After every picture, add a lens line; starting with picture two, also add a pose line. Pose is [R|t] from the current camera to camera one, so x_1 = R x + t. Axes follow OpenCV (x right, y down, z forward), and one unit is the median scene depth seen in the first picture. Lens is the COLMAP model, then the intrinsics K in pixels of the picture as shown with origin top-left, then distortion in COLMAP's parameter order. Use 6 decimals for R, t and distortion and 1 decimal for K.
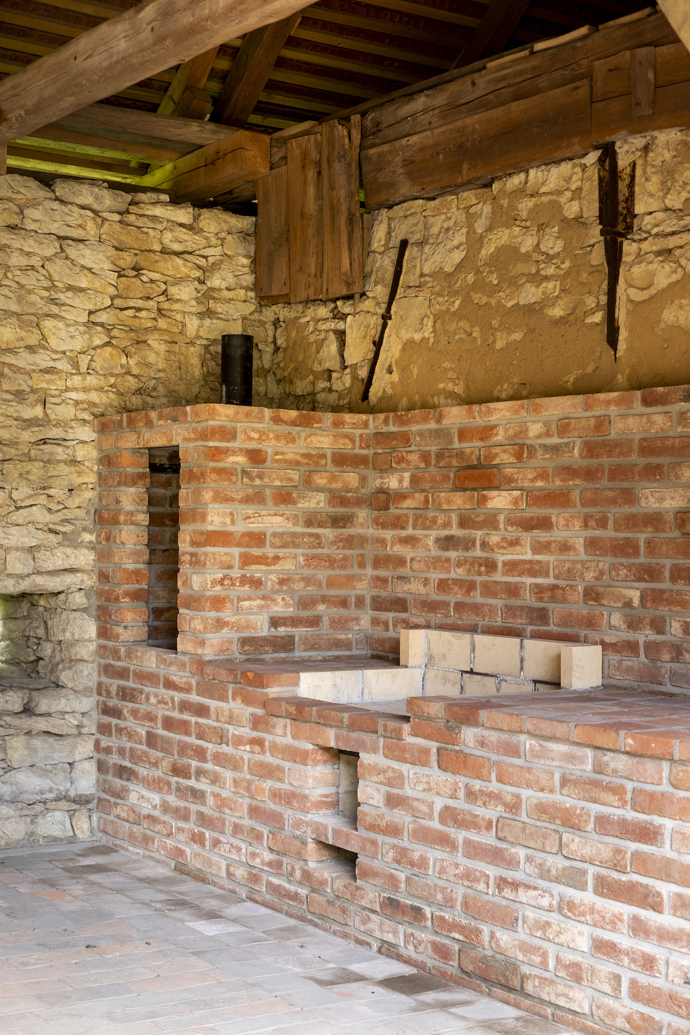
lens RADIAL K [[1643.4, 0, 345.0], [0, 1643.4, 517.5], [0, 0, 1]] dist [-0.005176, -0.005072]
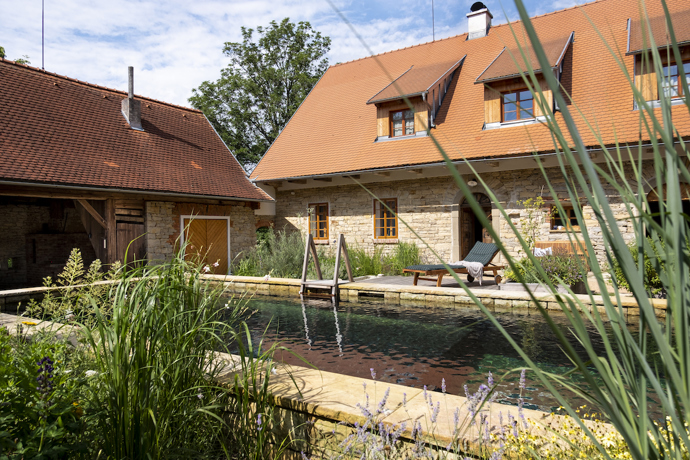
lens RADIAL K [[477.8, 0, 347.1], [0, 477.8, 237.5], [0, 0, 1]] dist [0.004091, 0.002141]
pose [[0.926479, -0.036272, 0.374594, 0.439088], [0.028618, 0.999253, 0.025977, -0.065557], [-0.375256, -0.013347, 0.926825, -1.786800]]
